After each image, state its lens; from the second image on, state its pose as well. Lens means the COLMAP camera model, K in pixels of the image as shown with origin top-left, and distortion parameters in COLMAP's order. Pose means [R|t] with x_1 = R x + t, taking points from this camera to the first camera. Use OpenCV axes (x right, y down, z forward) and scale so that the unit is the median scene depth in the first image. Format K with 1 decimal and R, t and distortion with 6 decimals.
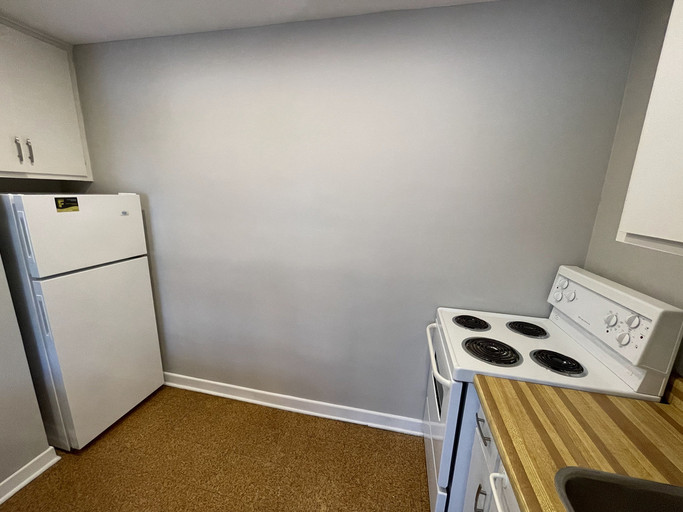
lens RADIAL K [[276.5, 0, 339.4], [0, 276.5, 256.2], [0, 0, 1]] dist [-0.000073, -0.000672]
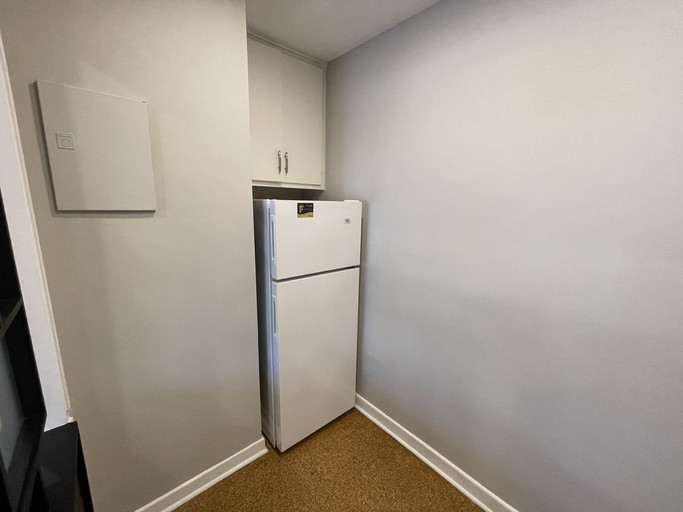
lens RADIAL K [[276.5, 0, 339.4], [0, 276.5, 256.2], [0, 0, 1]] dist [-0.000073, -0.000672]
pose [[0.809960, 0.105241, -0.576965, -0.294774], [-0.131864, 0.991259, -0.004304, -0.034178], [0.571469, 0.079567, 0.816757, 0.269821]]
